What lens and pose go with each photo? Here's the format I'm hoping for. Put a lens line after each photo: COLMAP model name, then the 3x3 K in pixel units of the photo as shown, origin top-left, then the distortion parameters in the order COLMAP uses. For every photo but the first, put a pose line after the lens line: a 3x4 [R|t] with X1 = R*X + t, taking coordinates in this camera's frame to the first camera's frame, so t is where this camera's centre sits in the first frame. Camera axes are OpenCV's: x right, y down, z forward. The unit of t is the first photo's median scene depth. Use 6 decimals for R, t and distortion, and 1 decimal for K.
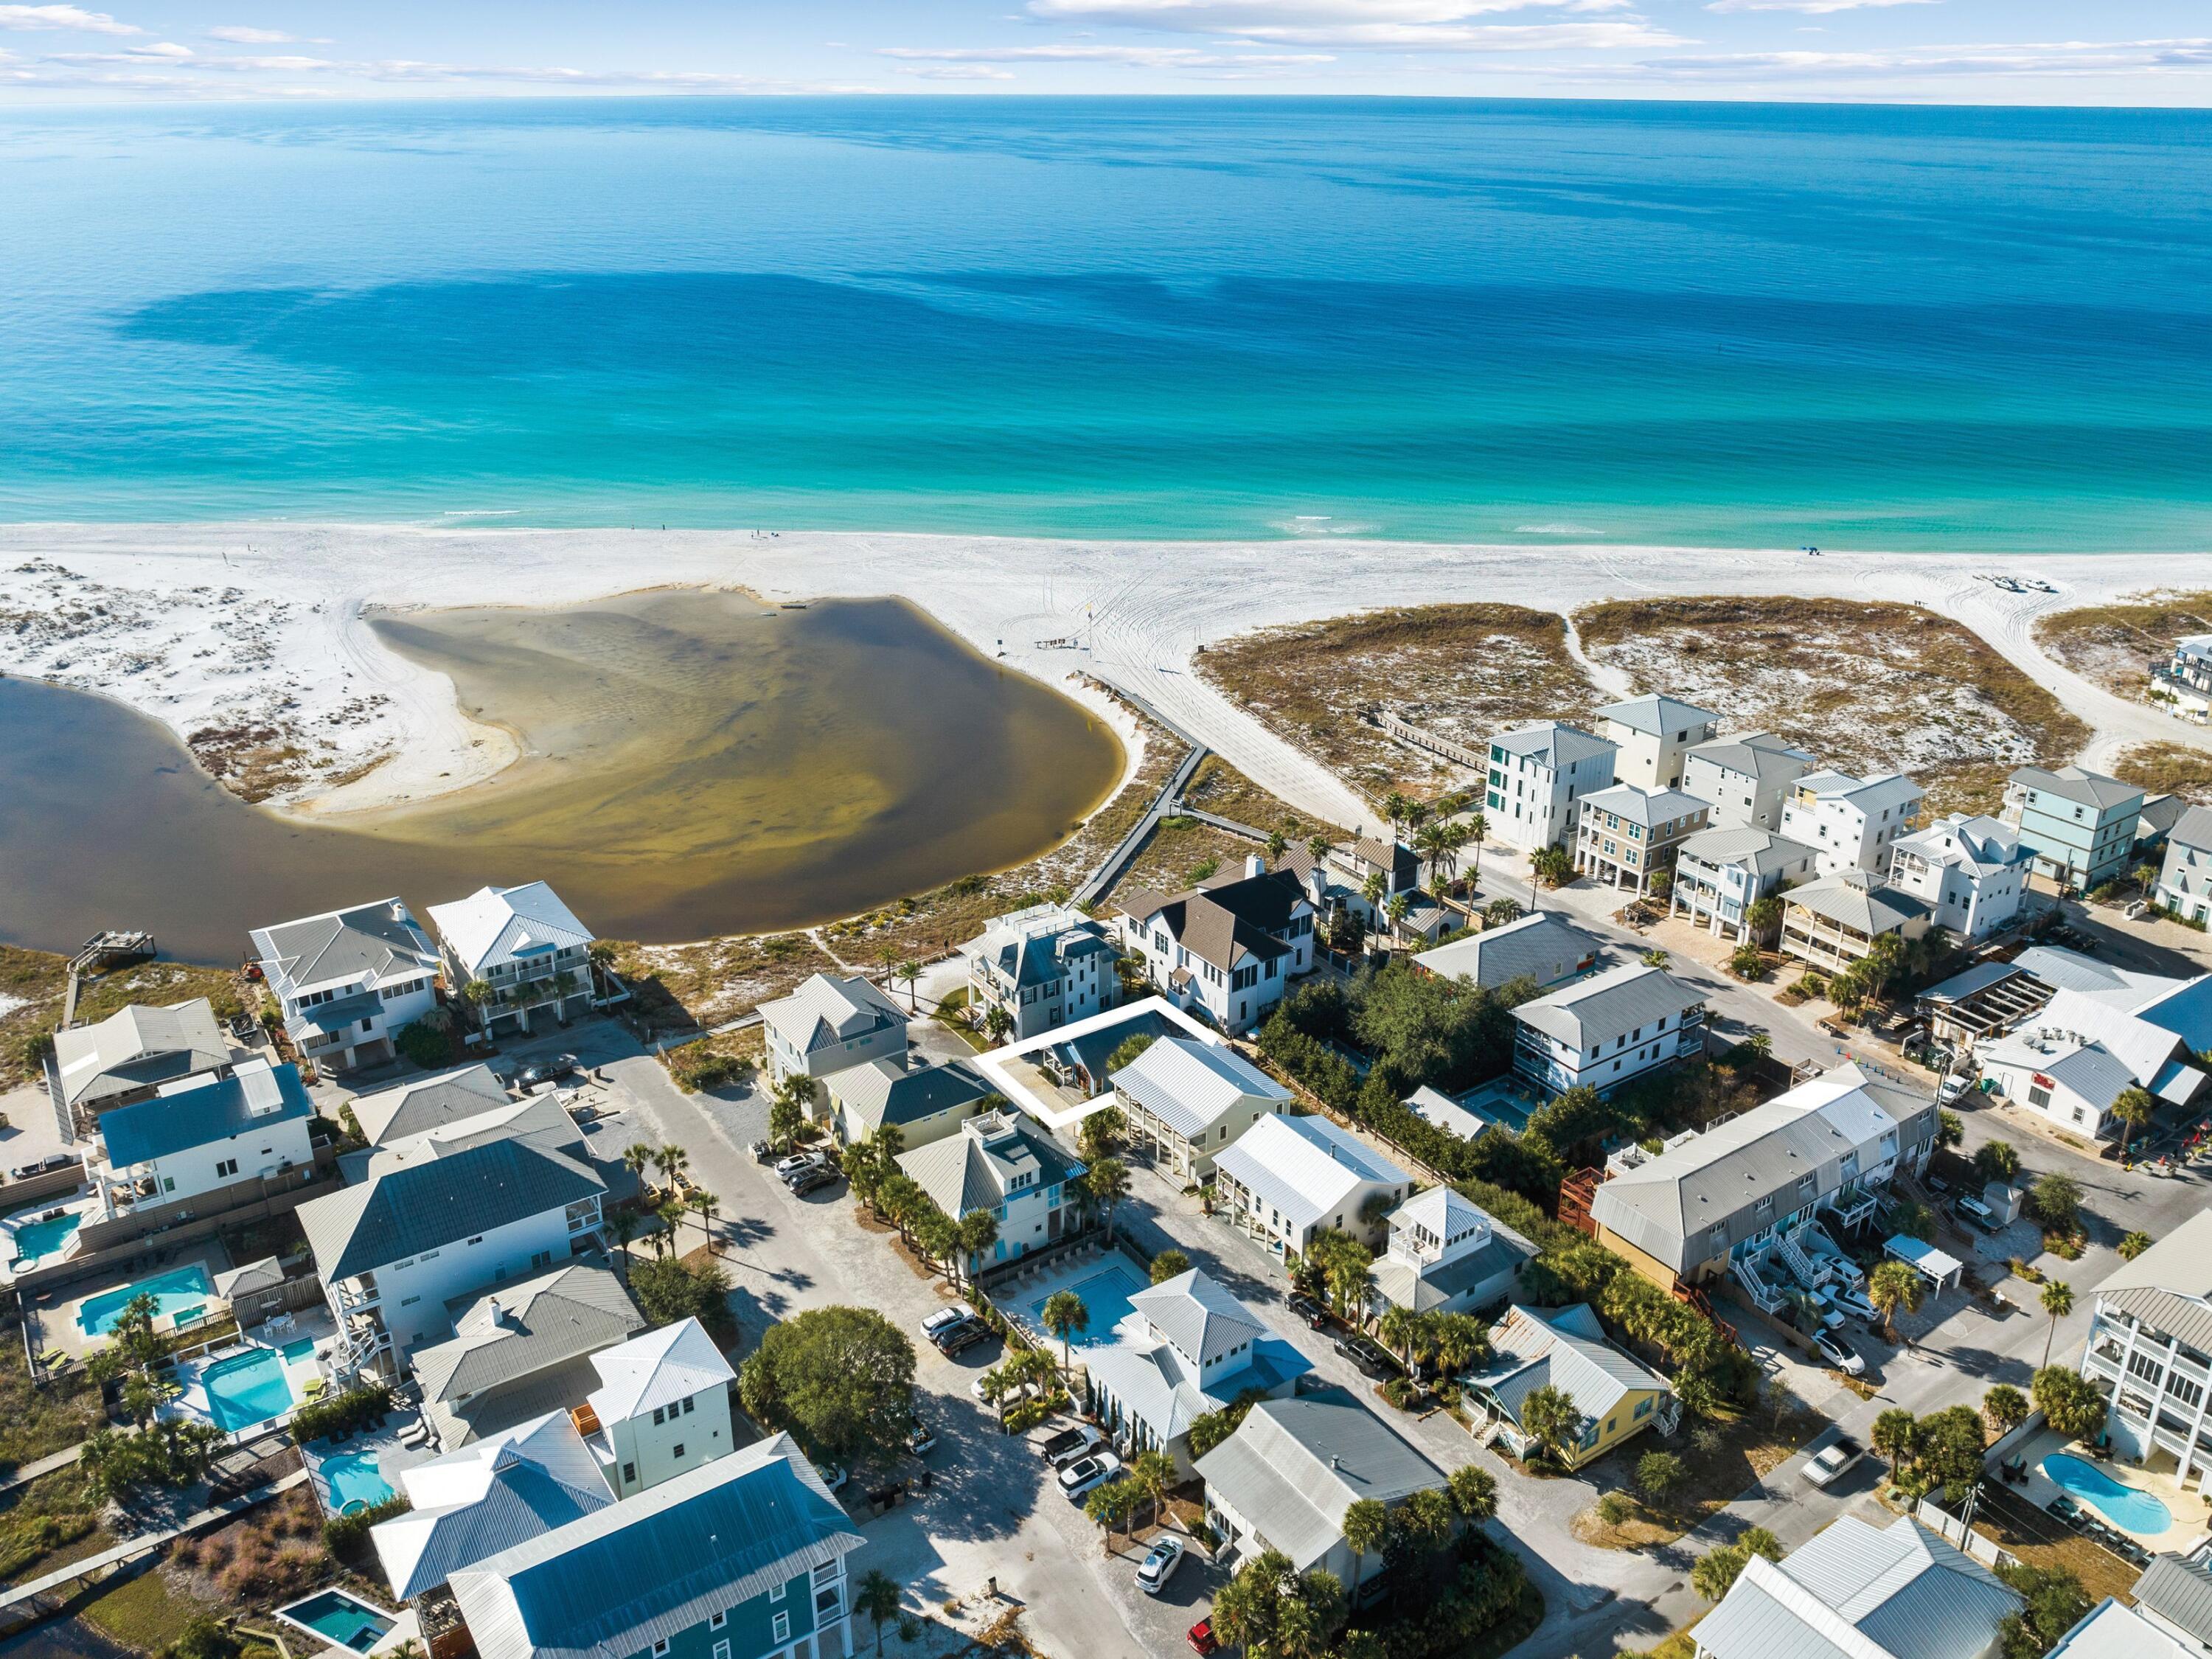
lens RADIAL K [[1747.7, 0, 1118.9], [0, 1747.7, 797.8], [0, 0, 1]] dist [-0.032593, -0.004091]
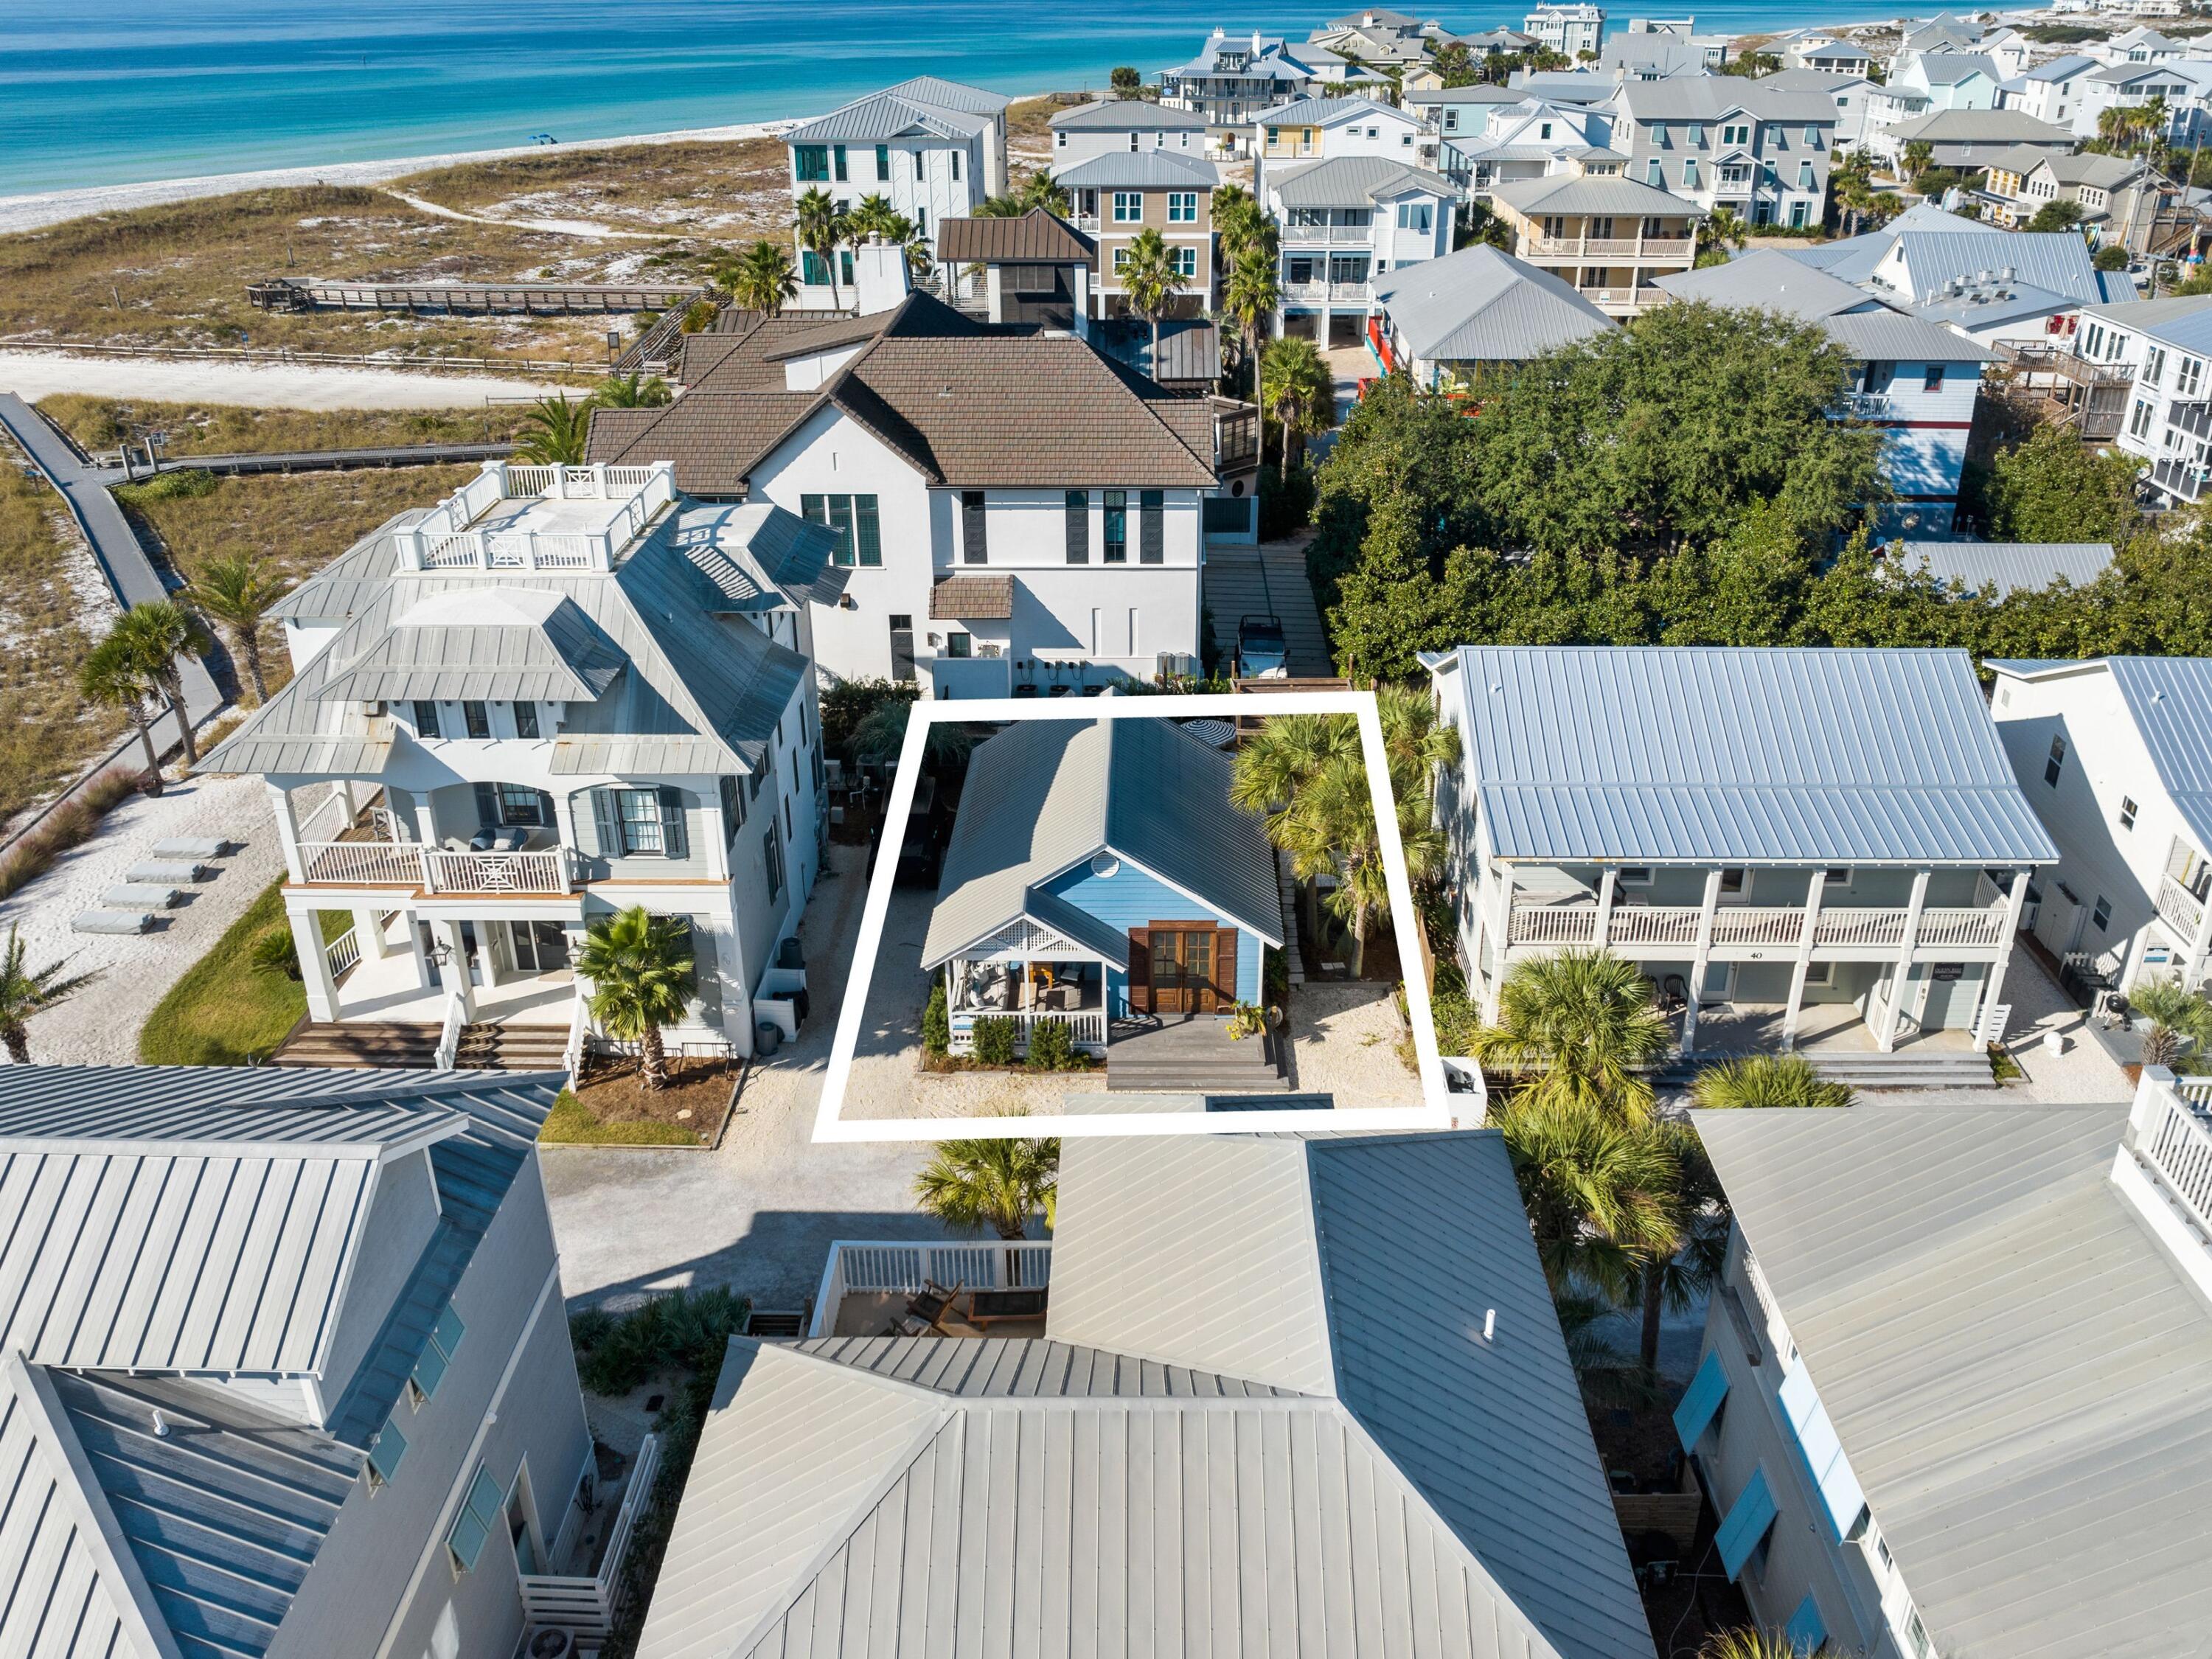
lens RADIAL K [[1747.7, 0, 1118.9], [0, 1747.7, 797.8], [0, 0, 1]] dist [-0.032593, -0.004091]
pose [[0.579016, -0.353143, 0.734868, -0.127376], [0.308672, 0.929185, 0.203315, 0.056996], [-0.754628, 0.109110, 0.647018, 0.557787]]
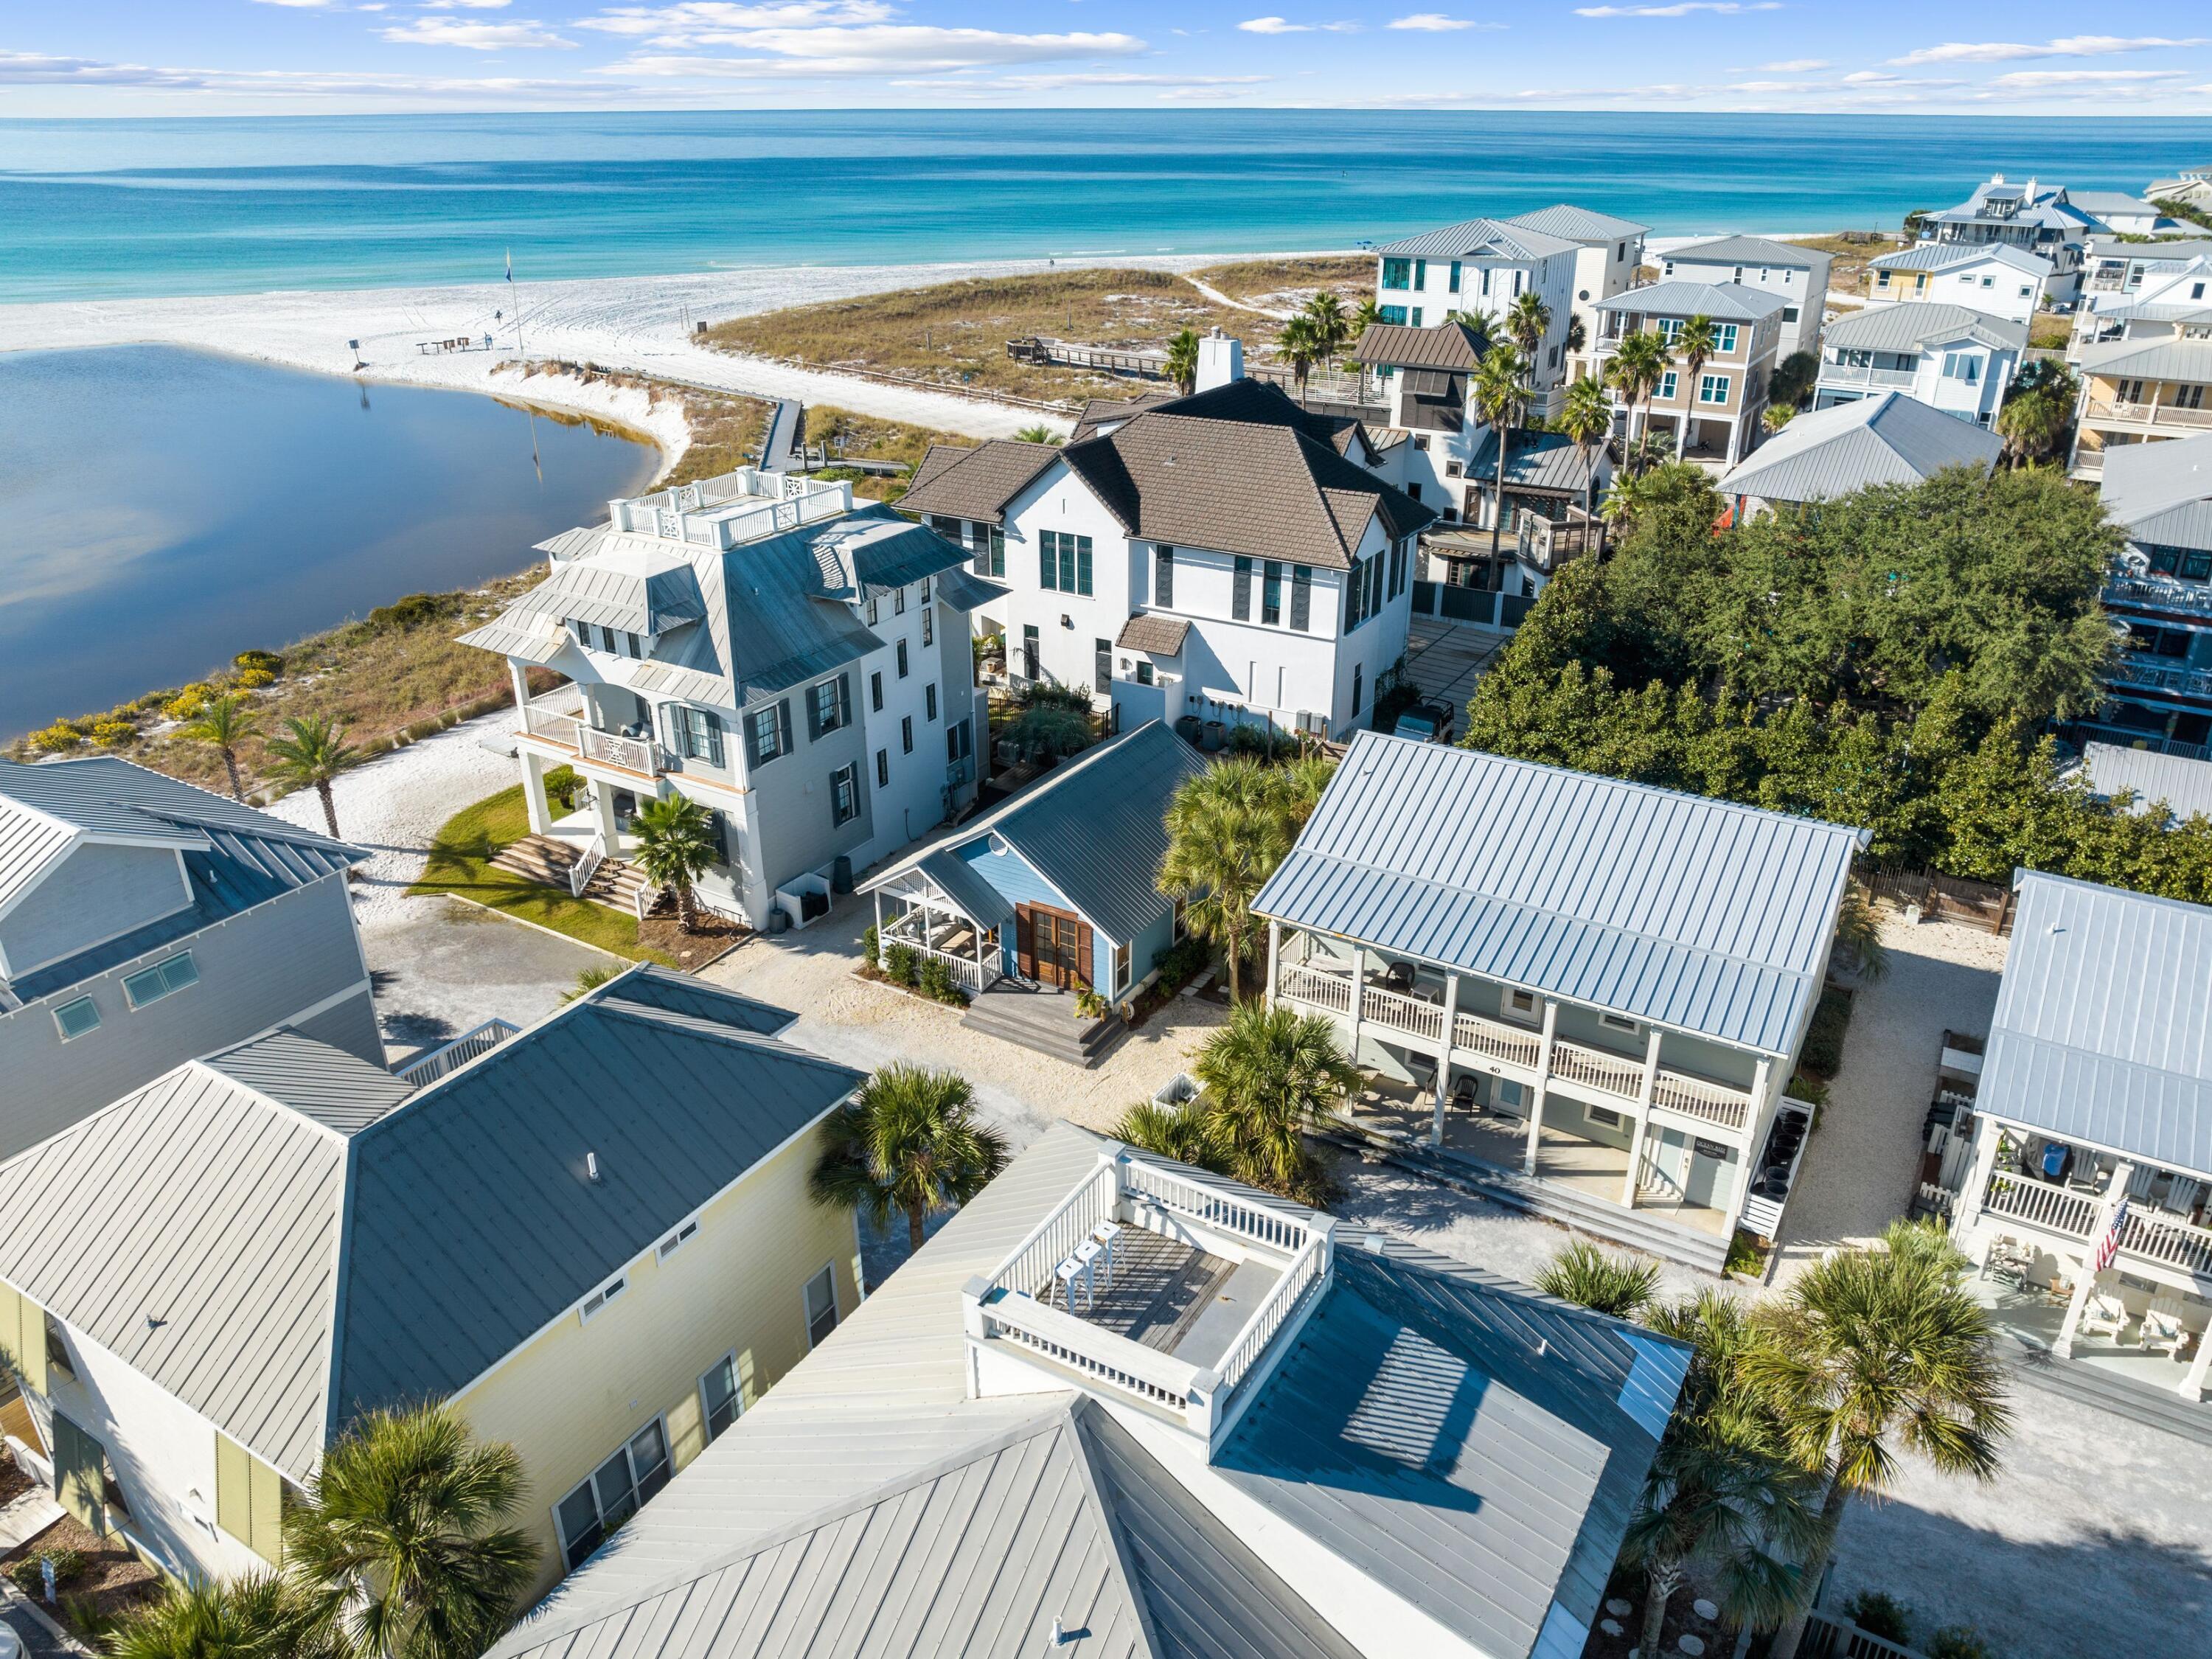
lens RADIAL K [[1550.8, 0, 1118.8], [0, 1550.8, 825.5], [0, 0, 1]] dist [-0.041723, 0.006086]
pose [[0.909037, -0.176427, 0.377524, -0.067661], [0.155662, 0.984138, 0.085097, 0.079190], [-0.386549, -0.018590, 0.922081, 0.501363]]
